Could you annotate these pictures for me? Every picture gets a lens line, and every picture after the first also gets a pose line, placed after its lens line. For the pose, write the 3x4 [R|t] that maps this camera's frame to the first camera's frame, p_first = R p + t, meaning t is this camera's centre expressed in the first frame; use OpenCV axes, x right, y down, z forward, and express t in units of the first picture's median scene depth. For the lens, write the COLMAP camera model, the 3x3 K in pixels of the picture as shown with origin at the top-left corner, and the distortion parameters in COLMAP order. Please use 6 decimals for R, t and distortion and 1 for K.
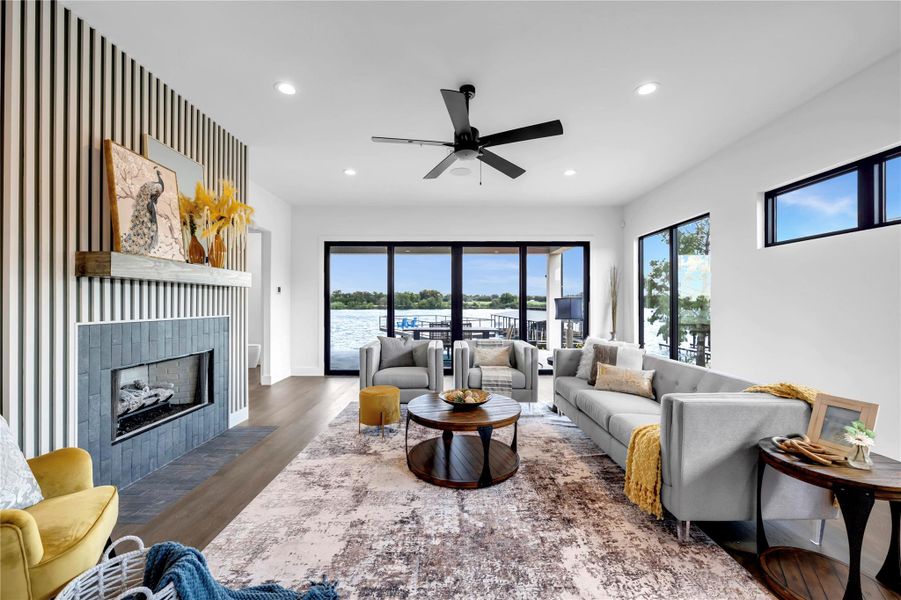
lens RADIAL K [[359.0, 0, 449.6], [0, 359.0, 305.0], [0, 0, 1]] dist [-0.000107, -0.000173]
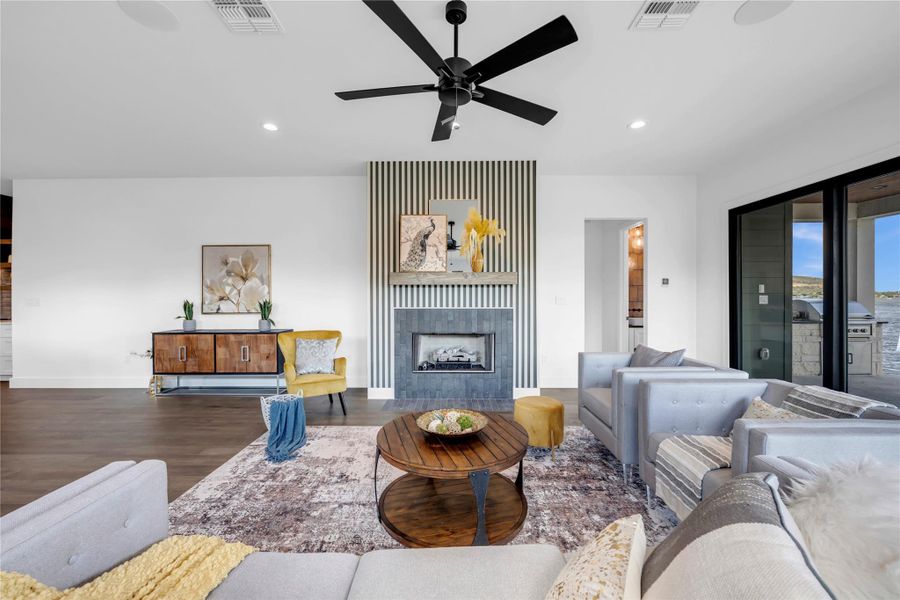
lens RADIAL K [[360.6, 0, 448.0], [0, 360.6, 296.4], [0, 0, 1]] dist [-0.001885, -0.000358]
pose [[-0.009000, -0.007621, -0.999930, 0.981561], [-0.002150, 0.999969, -0.007602, 0.001080], [0.999957, 0.002082, -0.009016, 1.225976]]
